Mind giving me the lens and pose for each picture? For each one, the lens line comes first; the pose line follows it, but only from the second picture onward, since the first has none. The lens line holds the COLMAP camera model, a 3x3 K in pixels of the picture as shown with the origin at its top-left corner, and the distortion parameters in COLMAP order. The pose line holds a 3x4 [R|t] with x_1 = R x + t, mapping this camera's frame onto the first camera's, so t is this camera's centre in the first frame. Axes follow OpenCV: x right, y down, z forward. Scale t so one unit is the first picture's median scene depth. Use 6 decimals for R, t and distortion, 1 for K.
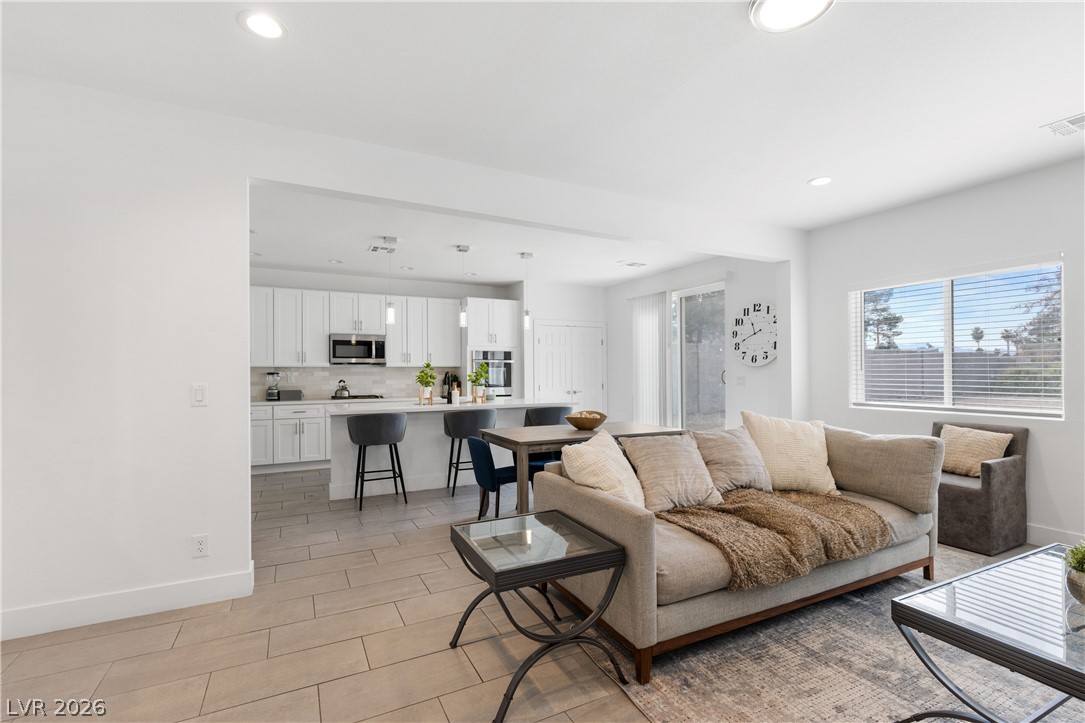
lens RADIAL K [[491.2, 0, 541.6], [0, 491.2, 371.0], [0, 0, 1]] dist [0.007622, -0.000484]
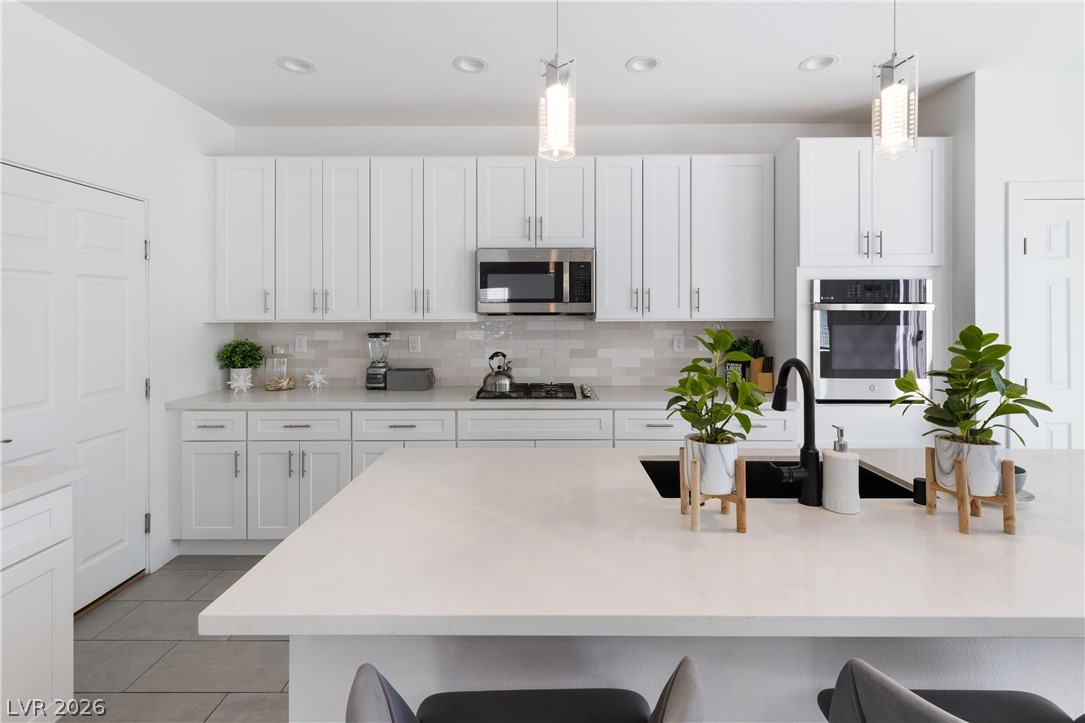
lens RADIAL K [[491.2, 0, 550.8], [0, 491.2, 318.3], [0, 0, 1]] dist [0.007622, -0.000484]
pose [[0.892176, 0.005598, -0.451653, -0.201863], [-0.001414, 0.999953, 0.009601, -0.020208], [0.451686, -0.007928, 0.892142, 0.773933]]
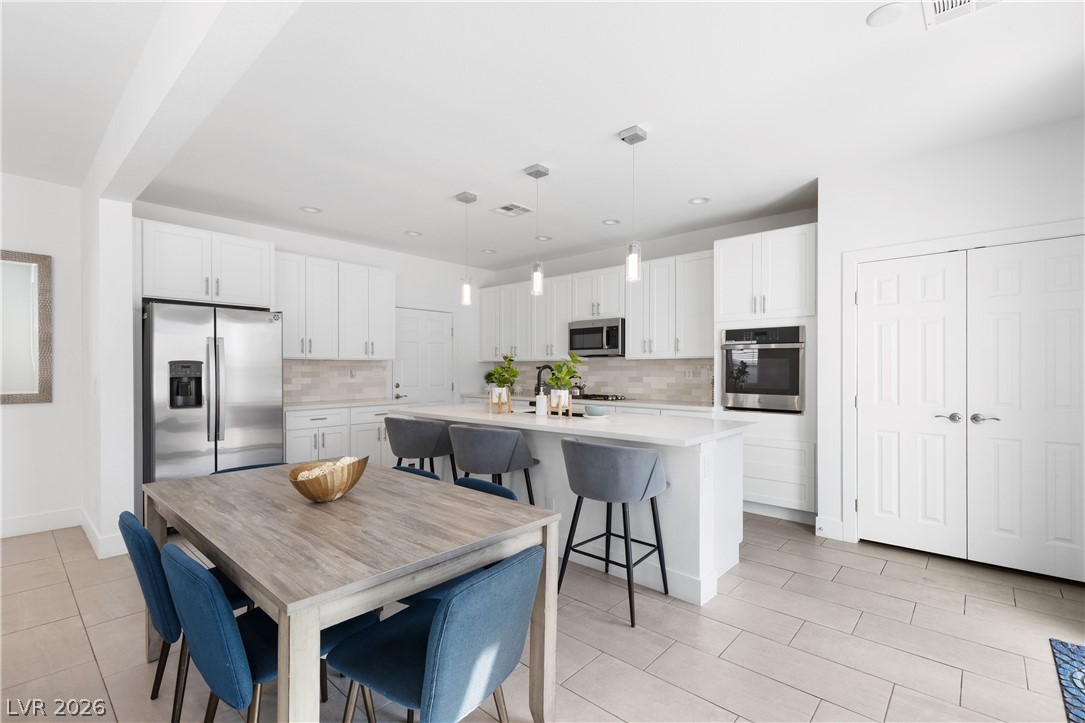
lens RADIAL K [[491.2, 0, 548.0], [0, 491.2, 367.9], [0, 0, 1]] dist [0.007622, -0.000484]
pose [[0.365197, 0.003091, -0.930925, 0.447271], [0.001082, 0.999992, 0.003745, 0.001932], [0.930930, -0.002375, 0.365191, 0.799020]]
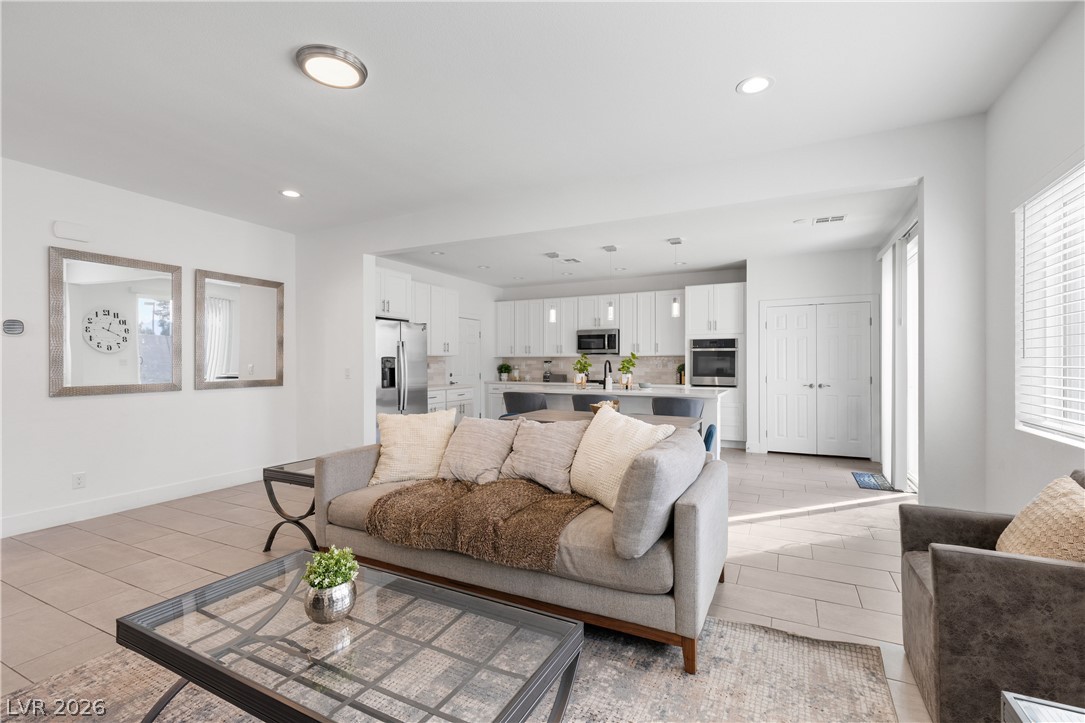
lens RADIAL K [[491.2, 0, 549.8], [0, 491.2, 362.0], [0, 0, 1]] dist [0.007622, -0.000484]
pose [[0.598619, 0.003479, -0.801027, 0.653970], [-0.000073, 0.999991, 0.004289, 0.000245], [0.801034, -0.002509, 0.598614, 0.242149]]
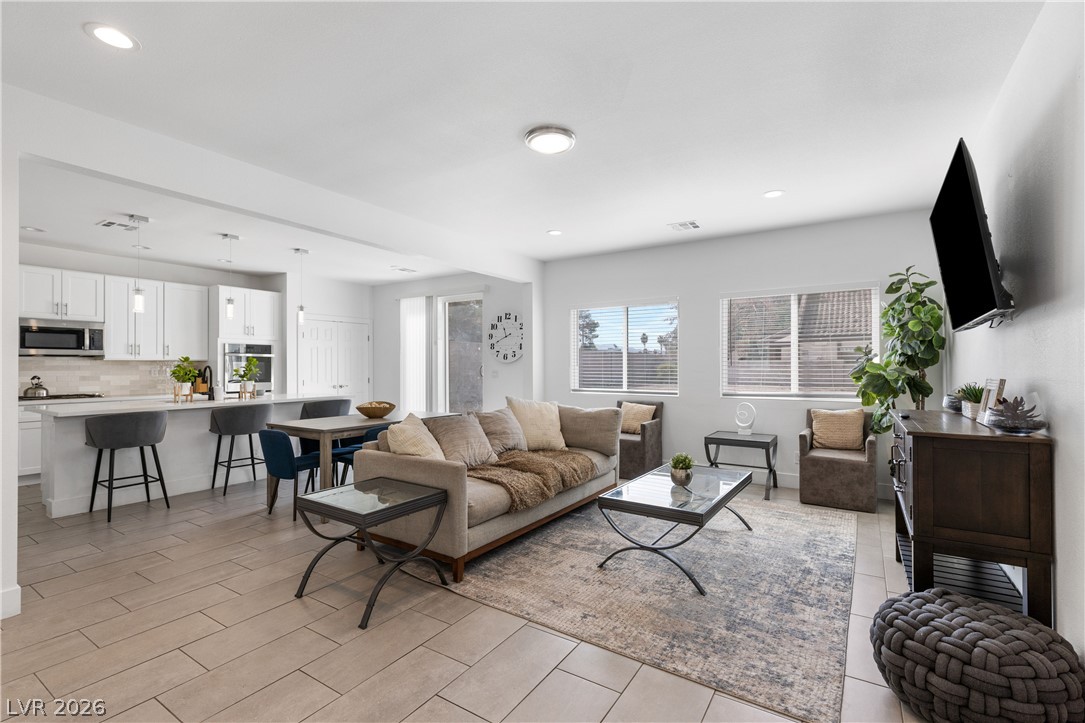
lens RADIAL K [[491.2, 0, 544.3], [0, 491.2, 362.8], [0, 0, 1]] dist [0.007622, -0.000484]
pose [[0.866804, 0.005950, 0.498613, -0.110570], [-0.003440, 0.999976, -0.005953, -0.001687], [-0.498637, 0.003445, 0.866804, -0.140919]]
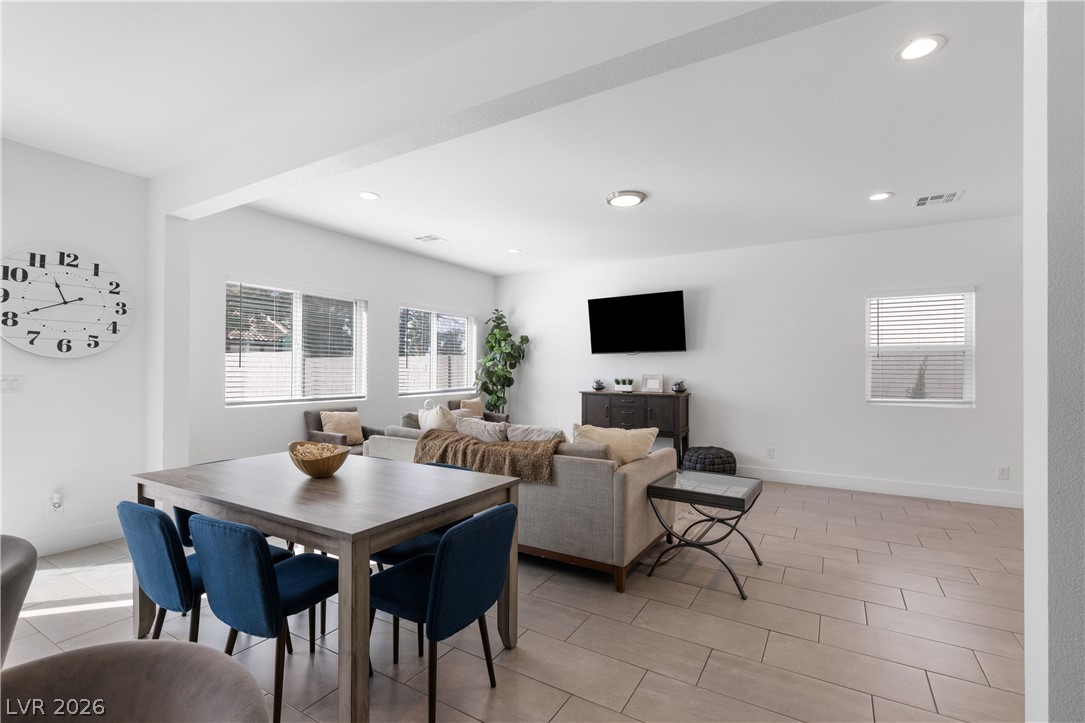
lens RADIAL K [[491.2, 0, 542.9], [0, 491.2, 365.4], [0, 0, 1]] dist [0.007622, -0.000484]
pose [[-0.539121, 0.007785, 0.842192, -0.388310], [-0.006478, 0.999889, -0.013389, 0.003905], [-0.842203, -0.012674, -0.539011, 0.860212]]
